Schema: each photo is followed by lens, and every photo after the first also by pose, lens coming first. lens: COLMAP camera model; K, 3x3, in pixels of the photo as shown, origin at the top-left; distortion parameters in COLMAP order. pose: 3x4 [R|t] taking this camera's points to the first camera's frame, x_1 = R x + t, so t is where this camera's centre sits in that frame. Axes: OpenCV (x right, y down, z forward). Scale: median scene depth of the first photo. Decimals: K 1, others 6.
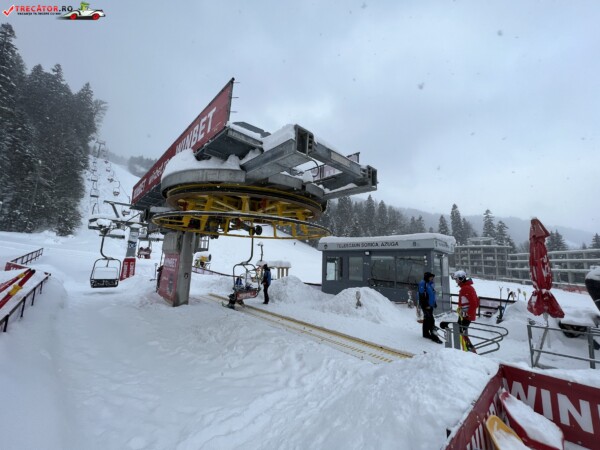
lens RADIAL K [[238.3, 0, 299.8], [0, 238.3, 226.9], [0, 0, 1]] dist [-0.001950, -0.000044]
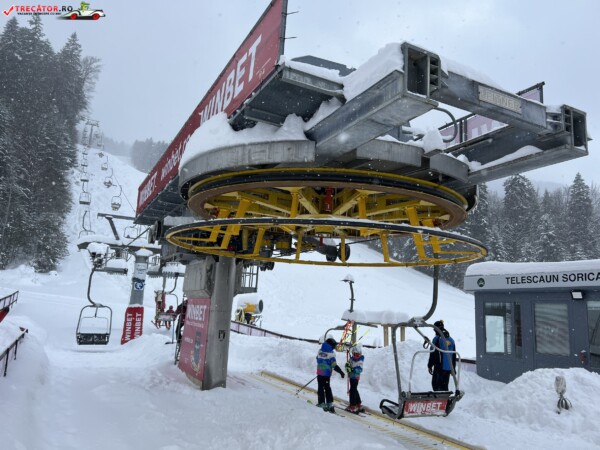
lens RADIAL K [[450.7, 0, 301.9], [0, 450.7, 227.3], [0, 0, 1]] dist [0.041132, -0.038839]
pose [[0.964027, -0.043233, -0.262266, 0.004296], [0.030453, 0.998151, -0.052598, 0.009430], [0.264055, 0.042719, 0.963561, -0.004969]]
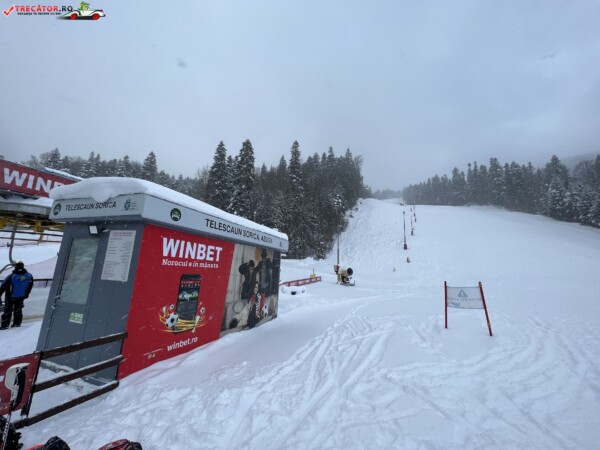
lens RADIAL K [[238.3, 0, 299.8], [0, 238.3, 226.9], [0, 0, 1]] dist [-0.001950, -0.000044]
pose [[0.447654, -0.186565, -0.874528, 1.246296], [0.111370, 0.982010, -0.152486, 0.233798], [0.887244, -0.029135, 0.460379, 1.167044]]
